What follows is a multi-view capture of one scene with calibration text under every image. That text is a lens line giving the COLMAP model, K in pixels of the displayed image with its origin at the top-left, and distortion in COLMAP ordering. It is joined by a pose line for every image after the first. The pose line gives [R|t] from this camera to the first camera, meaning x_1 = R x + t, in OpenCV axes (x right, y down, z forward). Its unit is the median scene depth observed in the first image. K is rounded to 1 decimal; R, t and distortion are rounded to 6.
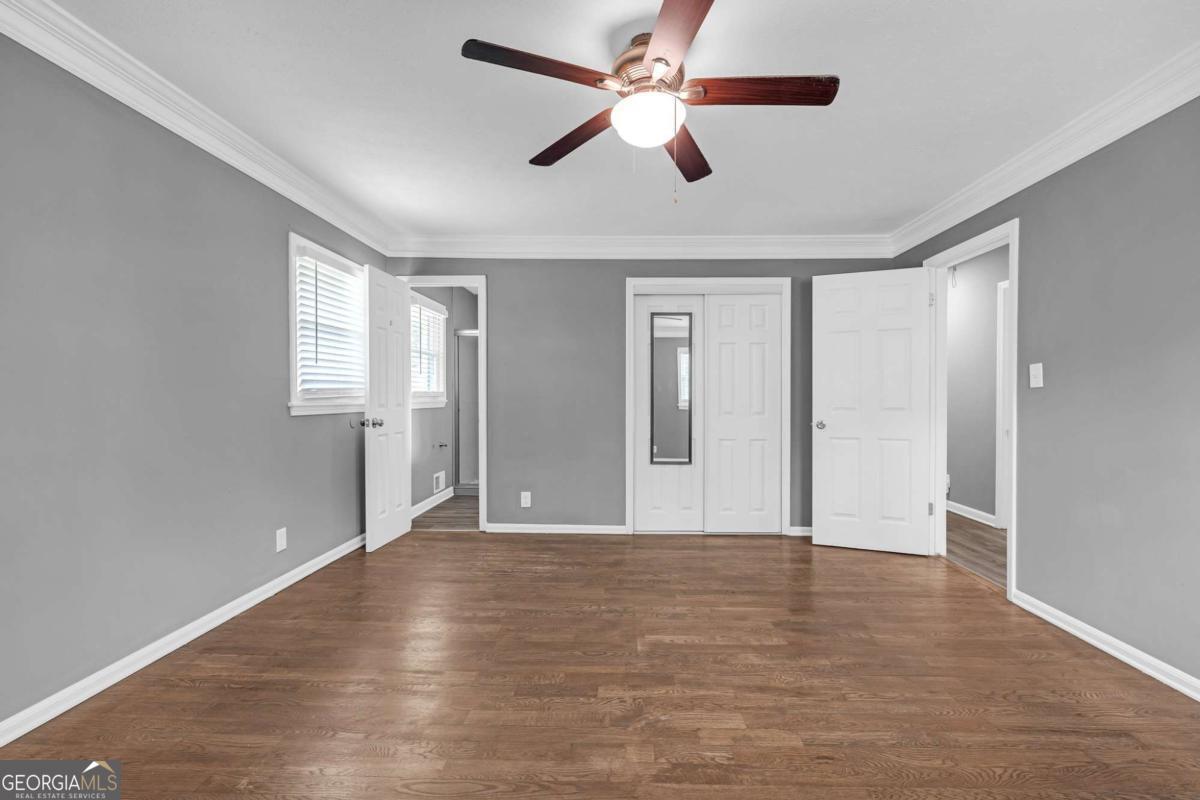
lens RADIAL K [[548.7, 0, 600.0], [0, 548.7, 400.0], [0, 0, 1]] dist [-0.021576, 0.000030]
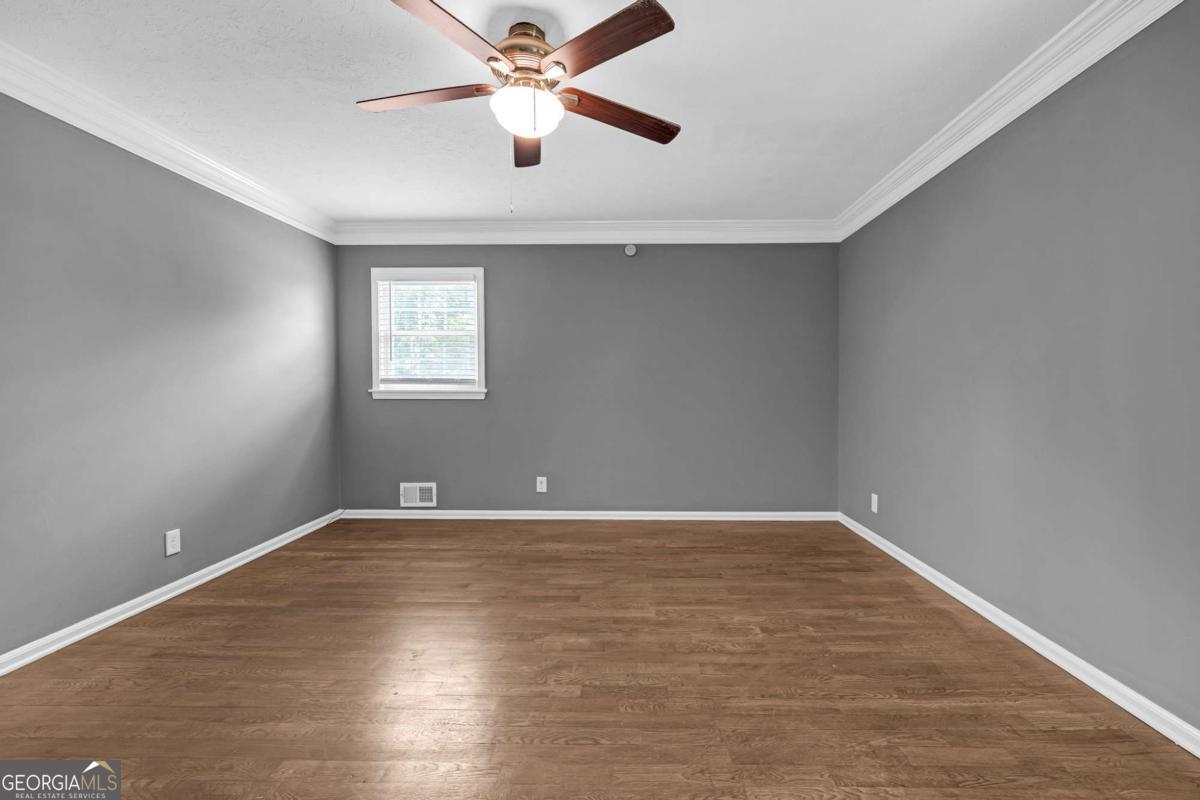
lens RADIAL K [[503.9, 0, 611.2], [0, 503.9, 404.9], [0, 0, 1]] dist [-0.002925, -0.000461]
pose [[-0.999841, -0.002760, -0.017591, -0.037228], [-0.003354, 0.999423, 0.033797, 0.004017], [0.017488, 0.033851, -0.999274, 1.746819]]
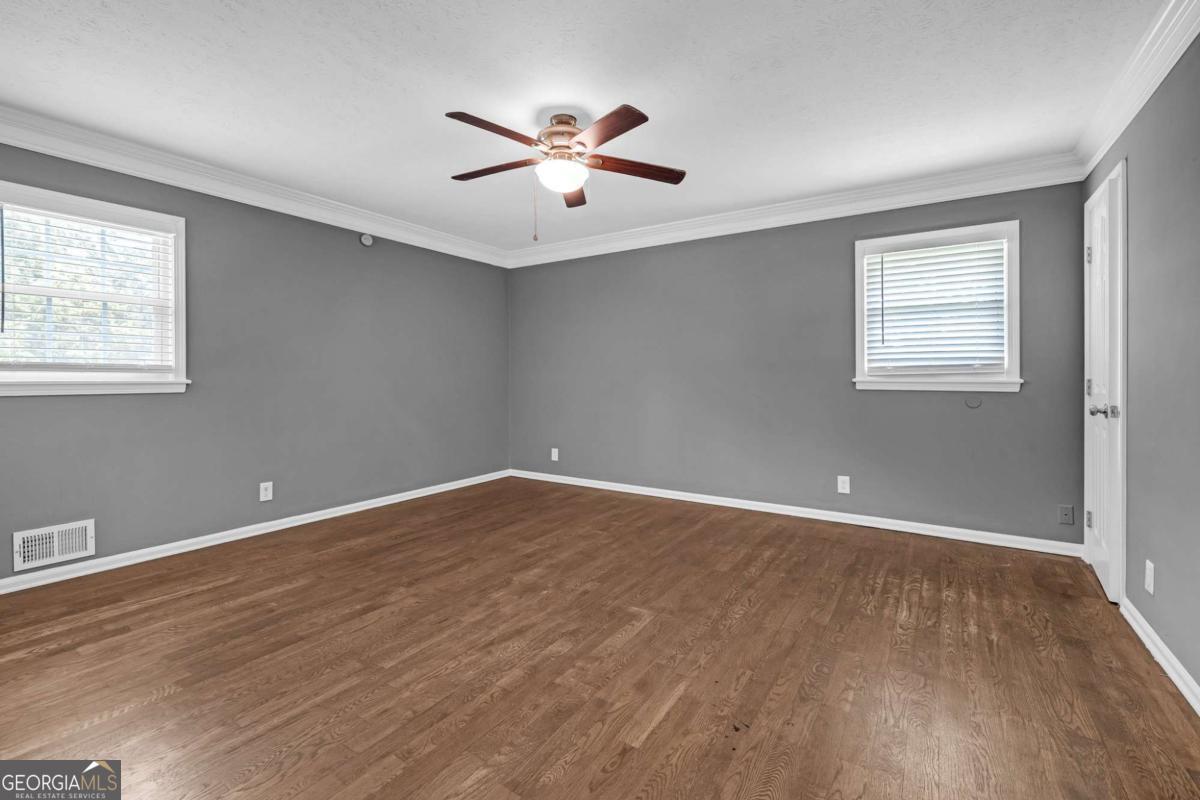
lens RADIAL K [[504.5, 0, 592.1], [0, 504.5, 376.1], [0, 0, 1]] dist [0.003206, -0.000380]
pose [[-0.540443, -0.000435, -0.841381, 1.032038], [-0.002592, 0.999996, 0.001148, -0.001405], [0.841377, 0.002802, -0.540442, 1.589611]]
